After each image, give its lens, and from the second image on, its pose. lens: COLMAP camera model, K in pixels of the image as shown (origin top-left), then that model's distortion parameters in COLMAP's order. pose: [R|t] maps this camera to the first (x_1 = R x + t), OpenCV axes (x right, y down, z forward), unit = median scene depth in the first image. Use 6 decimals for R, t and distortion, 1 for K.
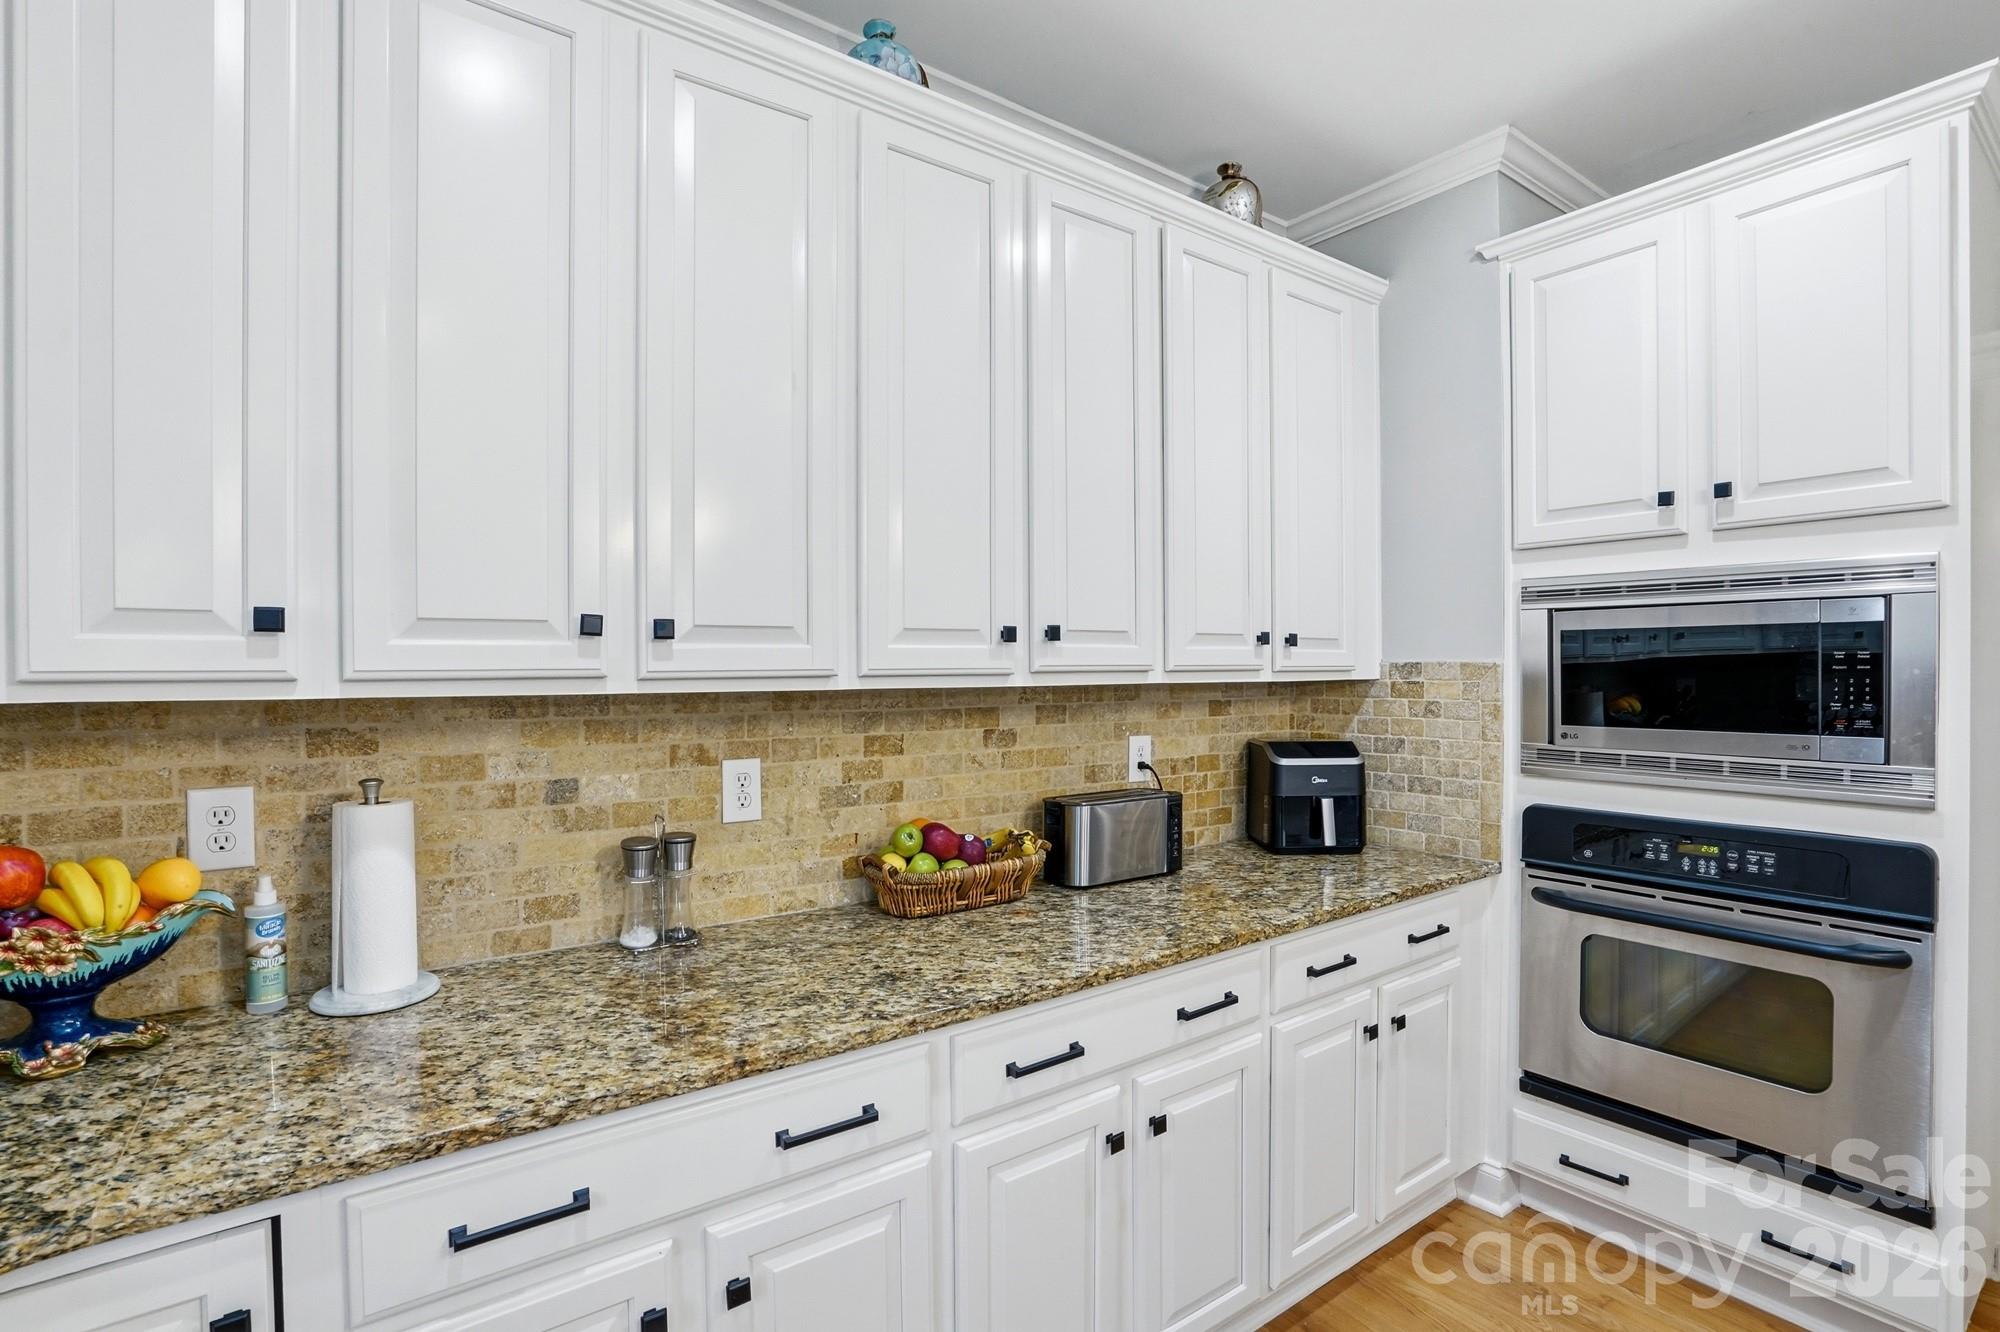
lens RADIAL K [[933.0, 0, 994.0], [0, 933.0, 671.2], [0, 0, 1]] dist [-0.008305, 0.001576]
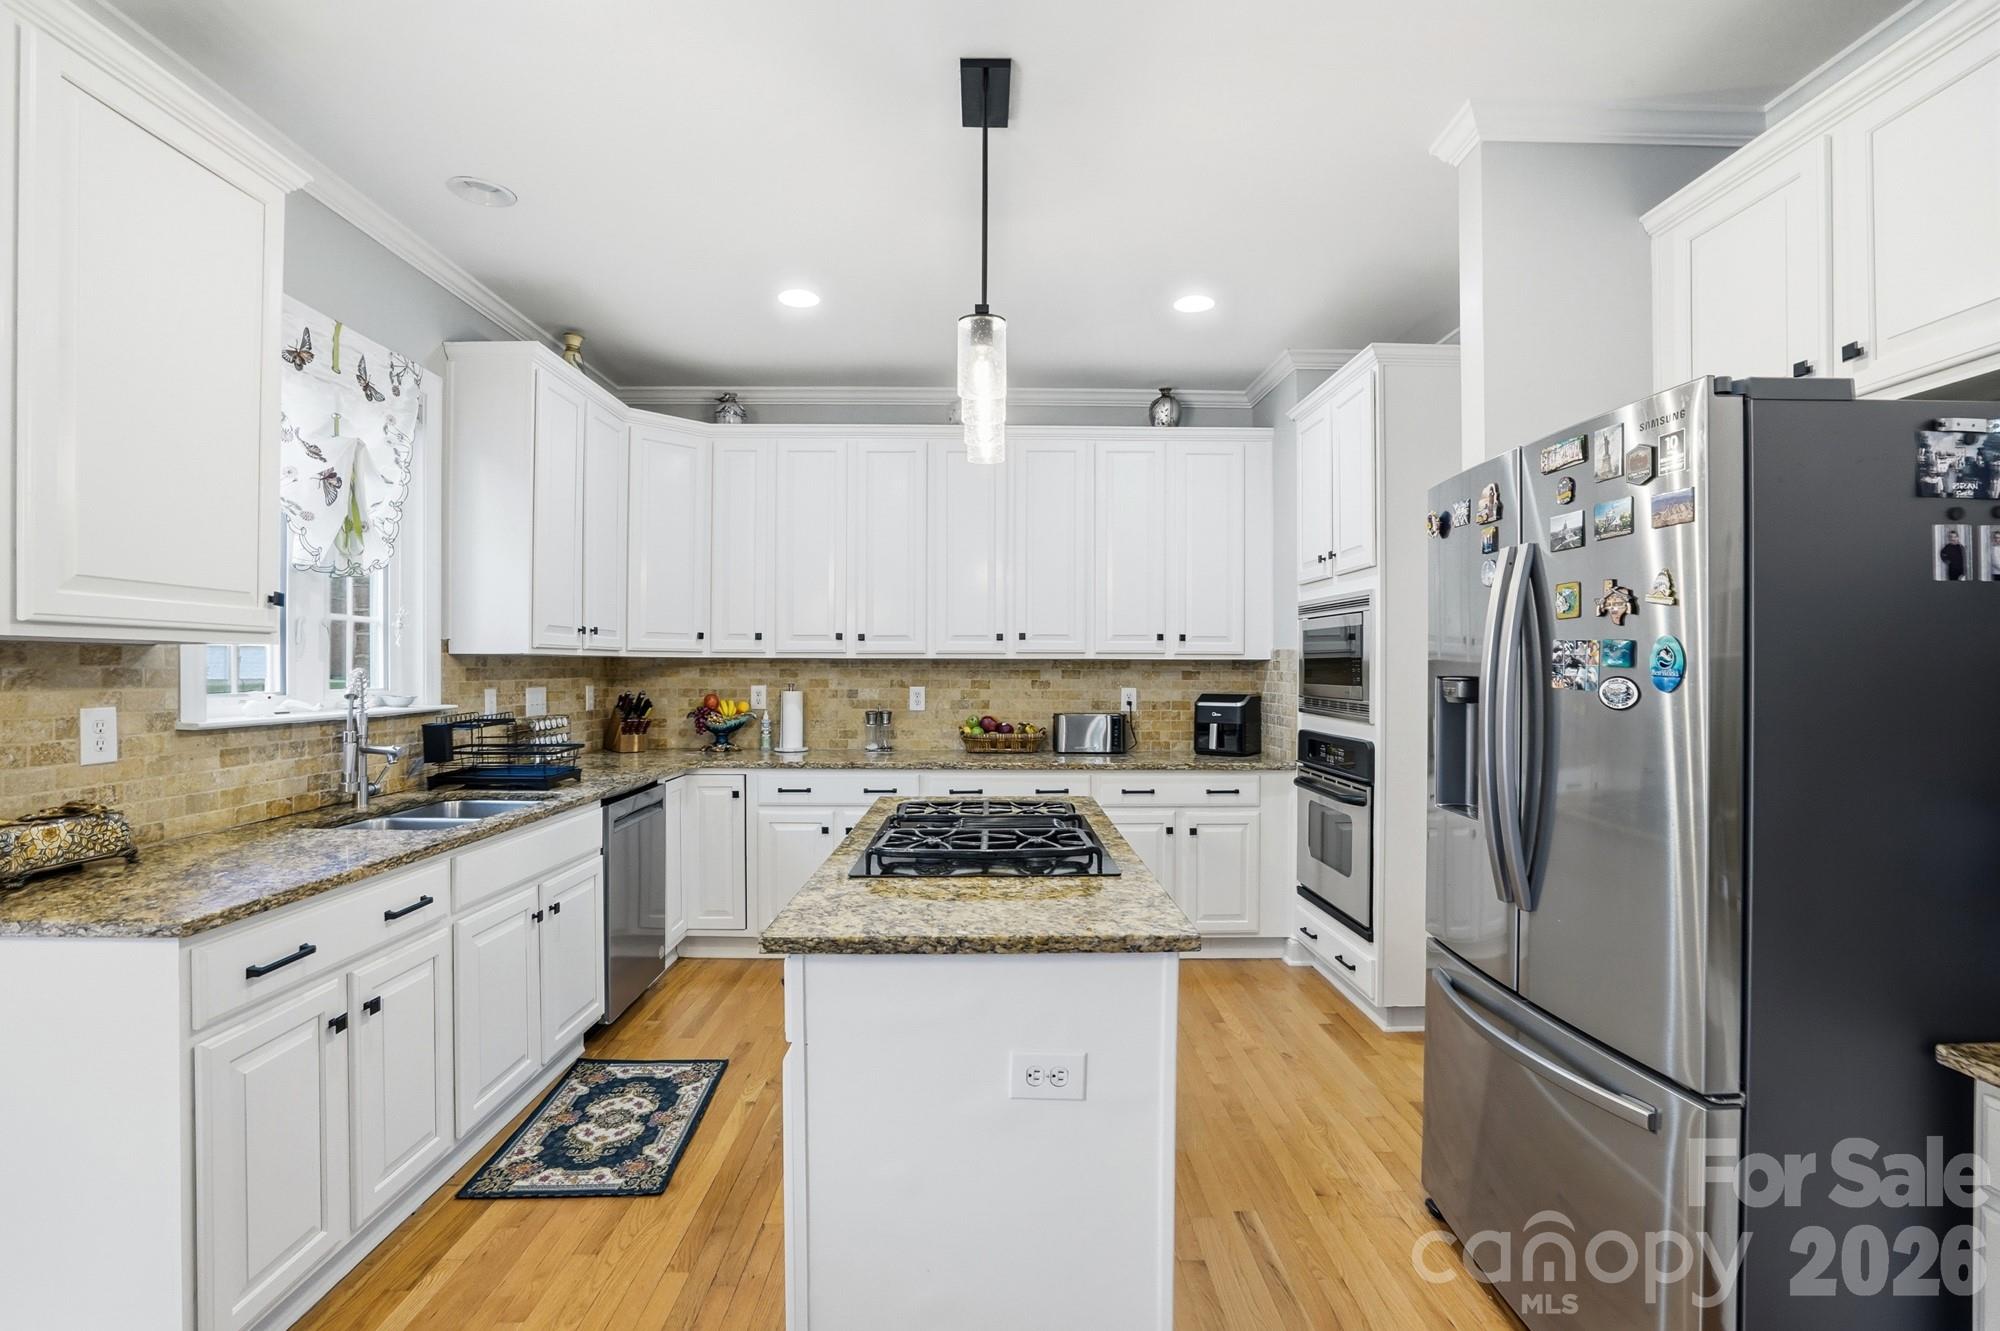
lens RADIAL K [[933.0, 0, 1001.8], [0, 933.0, 666.9], [0, 0, 1]] dist [-0.008305, 0.001576]
pose [[0.823867, 0.009445, -0.566705, 1.449312], [-0.008988, 0.999953, 0.003599, 0.031174], [0.566712, 0.002128, 0.823913, -1.033790]]
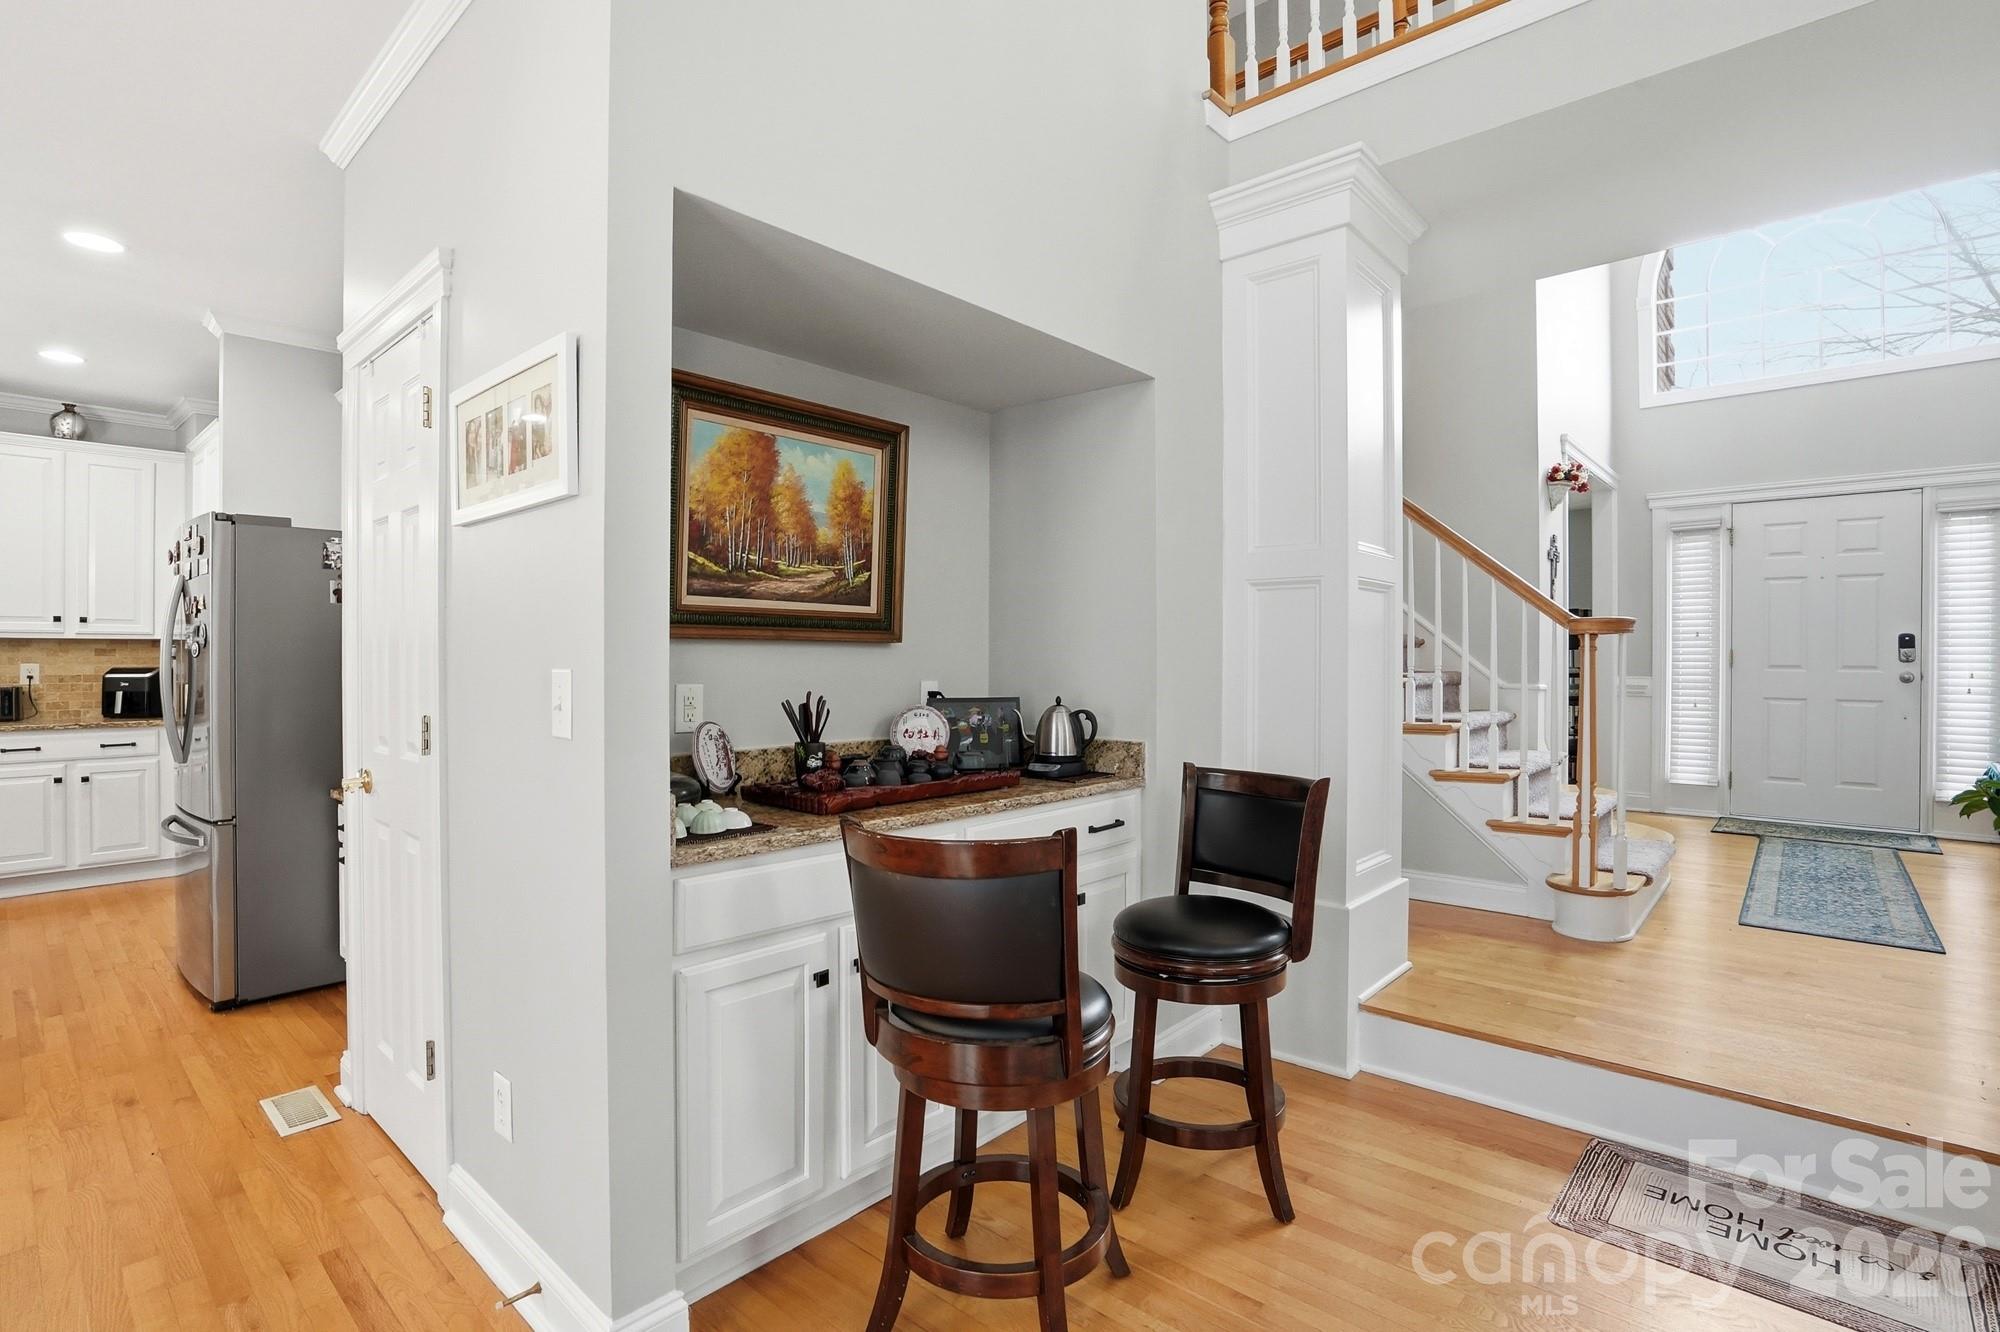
lens RADIAL K [[933.0, 0, 983.1], [0, 933.0, 656.6], [0, 0, 1]] dist [-0.008305, 0.001576]
pose [[0.979072, 0.005727, 0.203433, 2.638676], [-0.005384, 0.999983, -0.002242, 0.065473], [-0.203442, 0.001100, 0.979086, -2.169940]]
